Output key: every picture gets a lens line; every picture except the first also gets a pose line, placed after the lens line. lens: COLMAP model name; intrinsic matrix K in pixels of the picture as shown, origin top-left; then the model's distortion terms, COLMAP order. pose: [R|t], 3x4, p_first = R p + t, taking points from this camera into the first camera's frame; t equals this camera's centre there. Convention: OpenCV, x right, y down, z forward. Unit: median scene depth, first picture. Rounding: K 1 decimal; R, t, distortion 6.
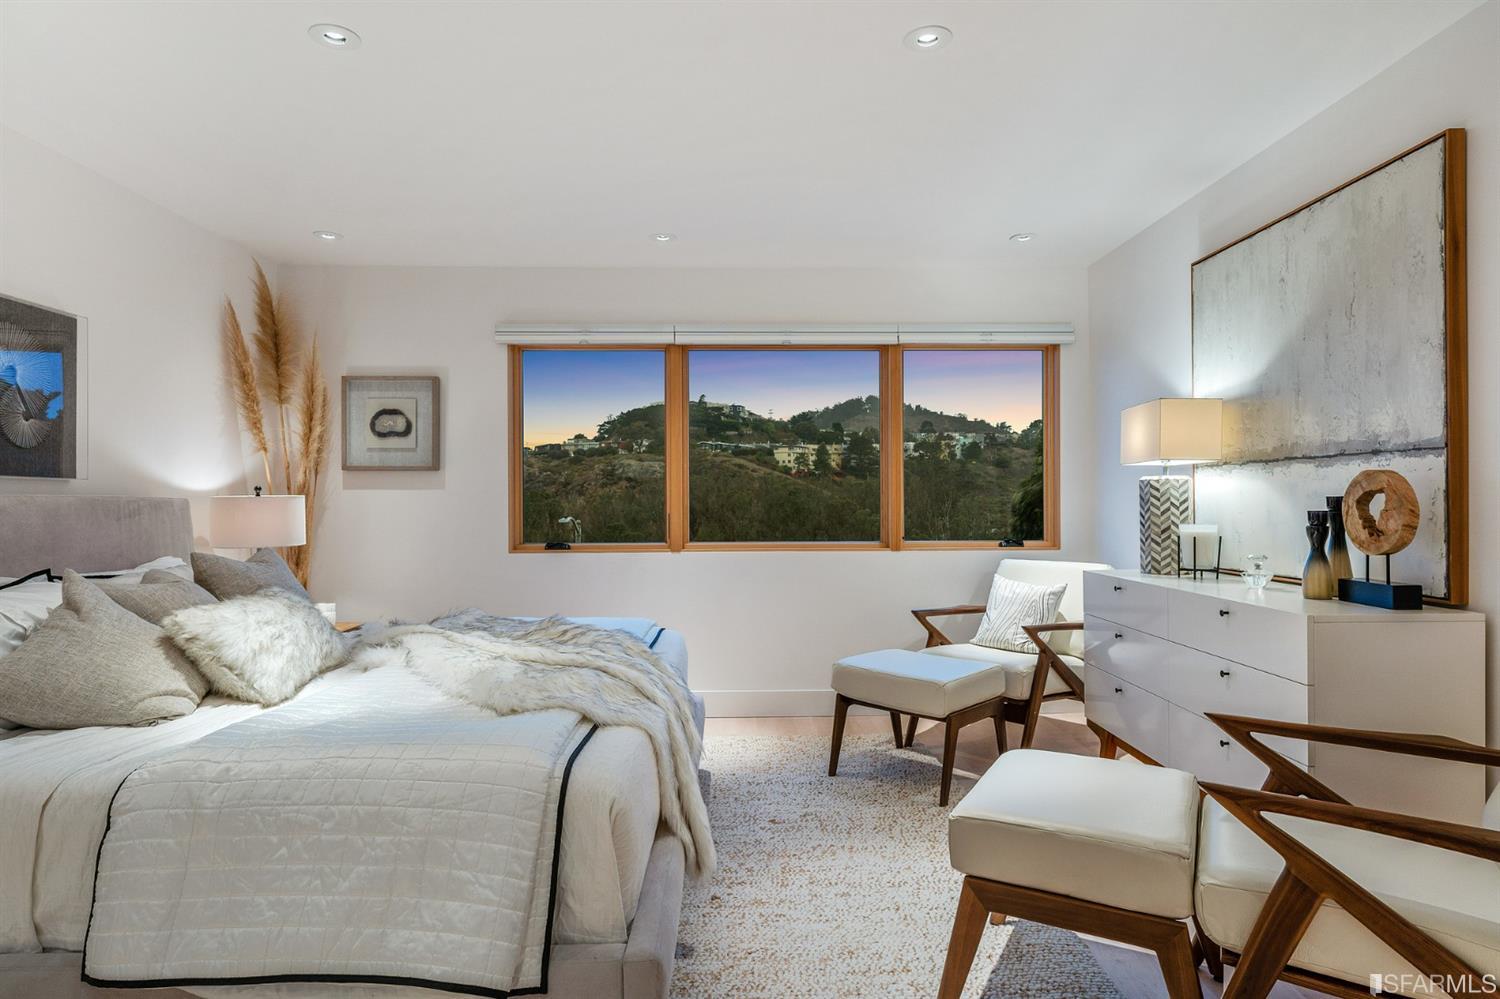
lens RADIAL K [[853.9, 0, 750.0], [0, 853.9, 499.5], [0, 0, 1]] dist [-0.000609, -0.000145]
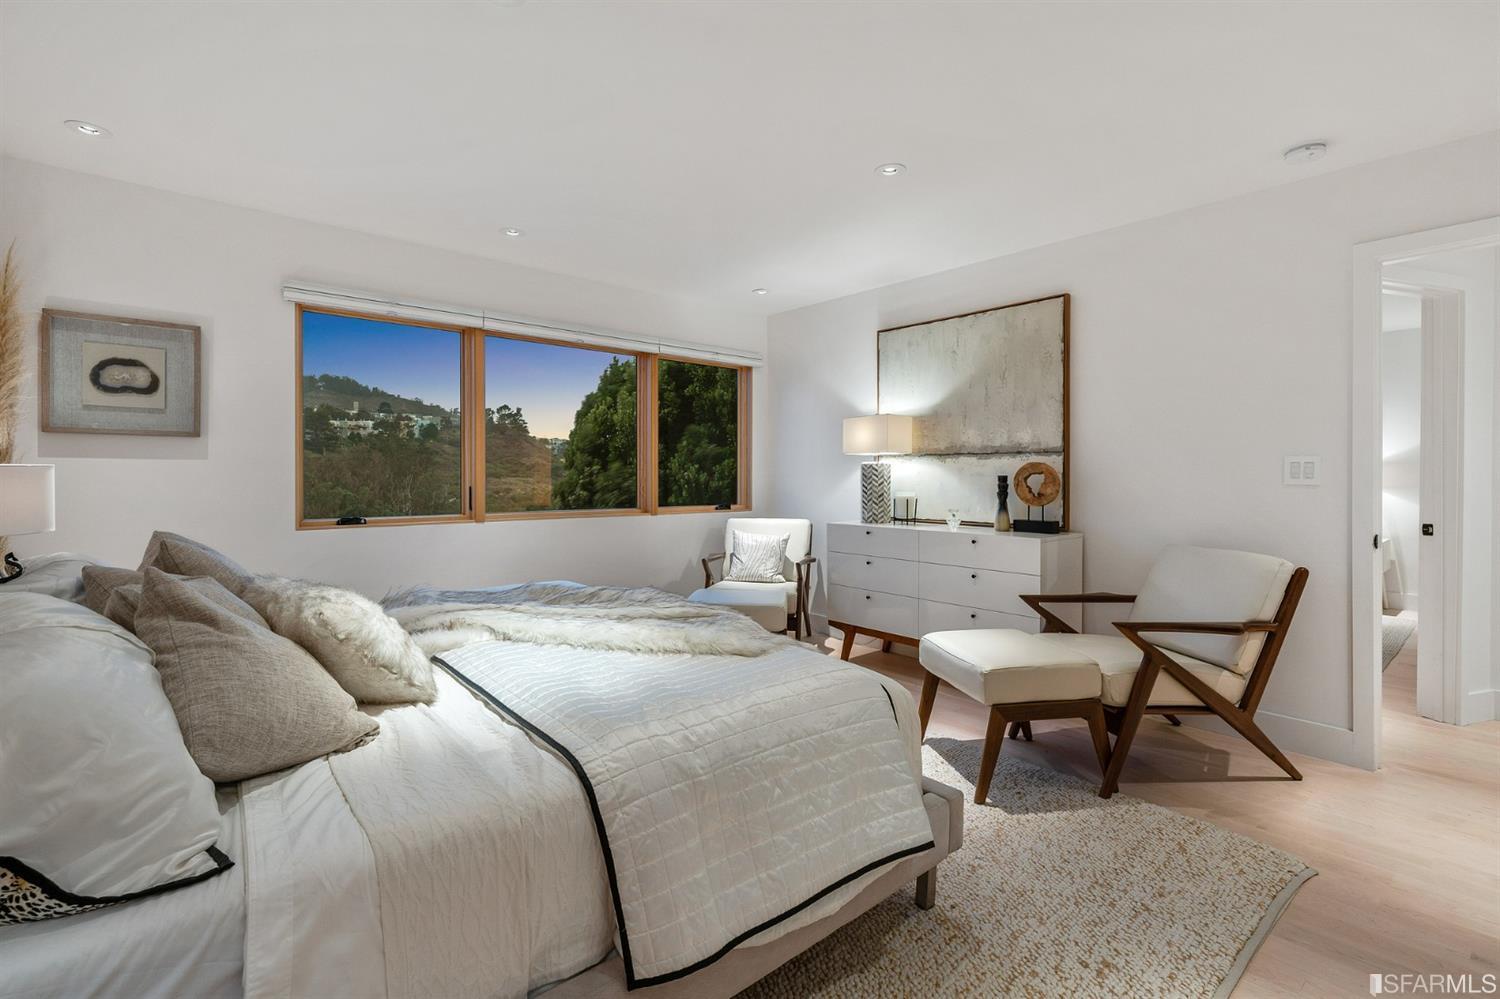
lens RADIAL K [[693.0, 0, 757.8], [0, 693.0, 476.4], [0, 0, 1]] dist [0.002629, 0.000103]
pose [[0.760699, 0.005121, 0.649085, -0.497609], [-0.007140, 0.999974, 0.000479, 0.000798], [-0.649066, -0.004999, 0.760716, 0.143026]]
